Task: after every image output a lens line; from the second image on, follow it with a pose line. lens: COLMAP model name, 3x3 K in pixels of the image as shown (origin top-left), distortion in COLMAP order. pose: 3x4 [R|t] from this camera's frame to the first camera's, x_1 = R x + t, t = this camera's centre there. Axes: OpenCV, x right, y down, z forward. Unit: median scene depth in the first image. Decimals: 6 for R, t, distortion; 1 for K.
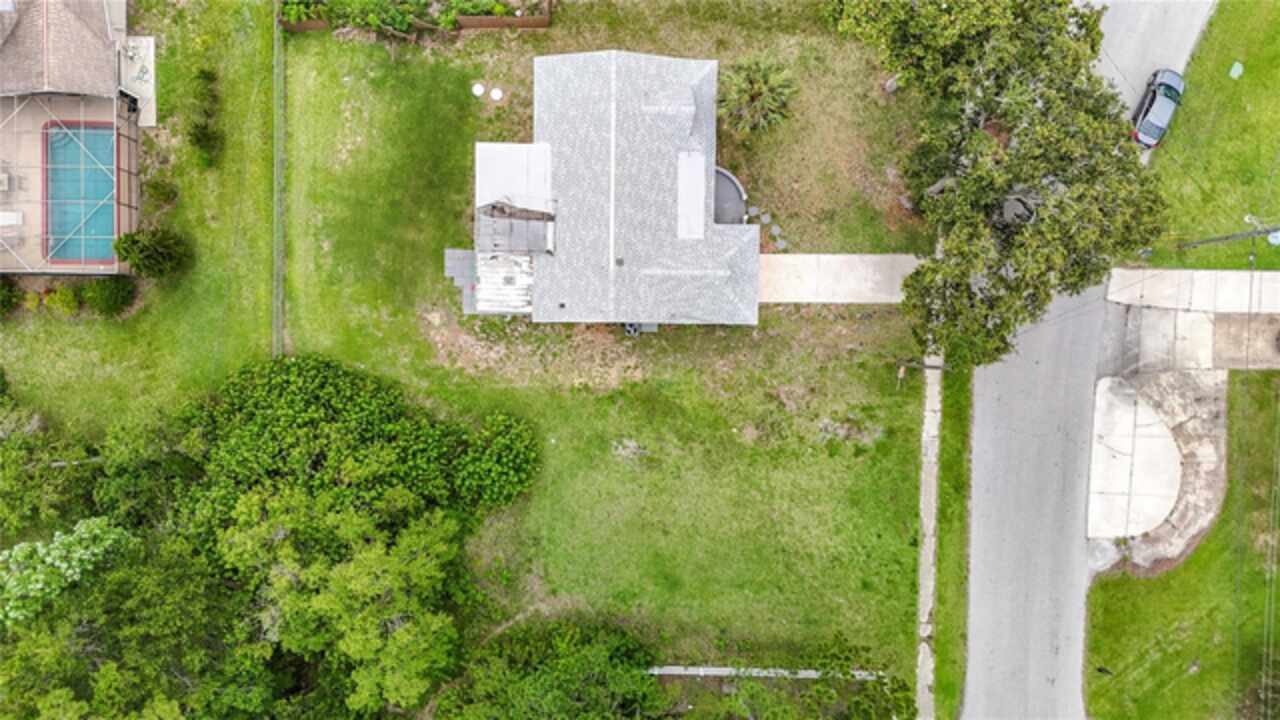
lens RADIAL K [[914.3, 0, 642.5], [0, 914.3, 360.8], [0, 0, 1]] dist [-0.000852, -0.001365]
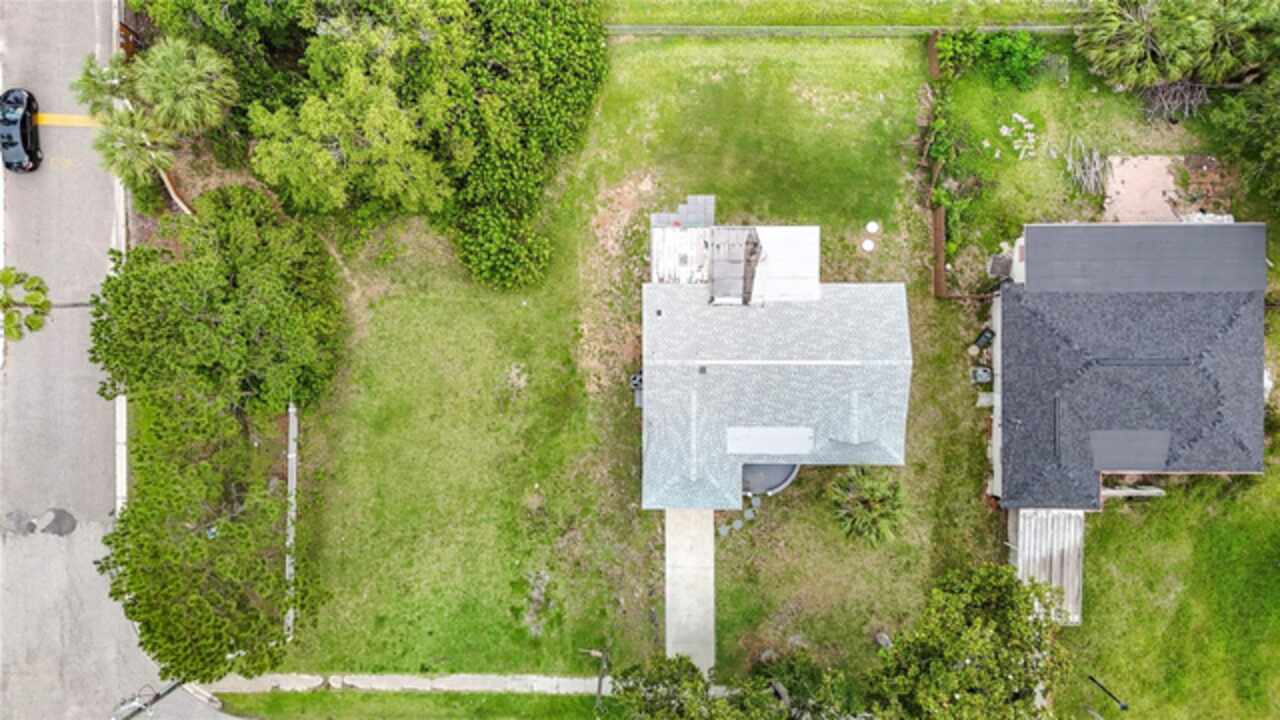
lens RADIAL K [[914.3, 0, 642.5], [0, 914.3, 360.8], [0, 0, 1]] dist [-0.000852, -0.001365]
pose [[0.009994, 0.999826, -0.015749, -0.019929], [-0.999647, 0.009602, -0.024754, -0.017310], [-0.024599, 0.015991, 0.999570, 0.000580]]
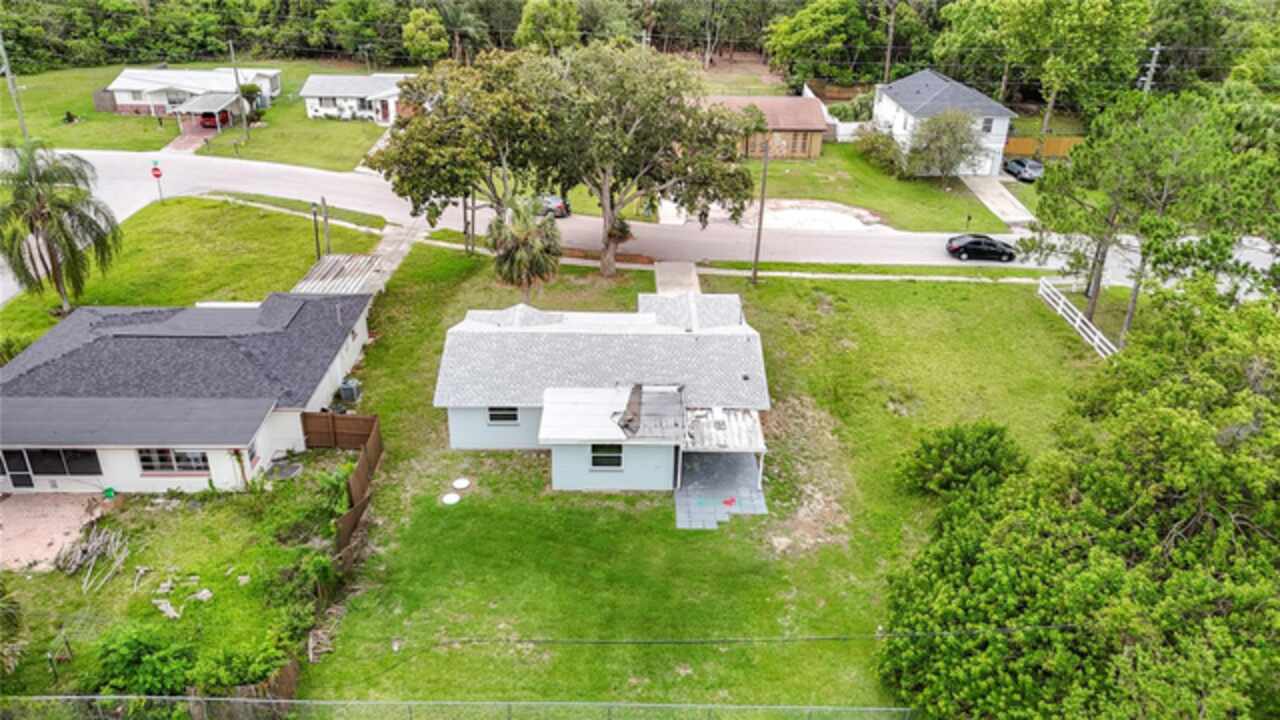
lens RADIAL K [[914.3, 0, 642.5], [0, 914.3, 360.8], [0, 0, 1]] dist [-0.000852, -0.001365]
pose [[-0.026049, -0.491542, 0.870464, -0.786183], [0.999572, -0.024381, 0.016145, -0.165170], [0.013287, 0.870512, 0.491967, 0.589054]]
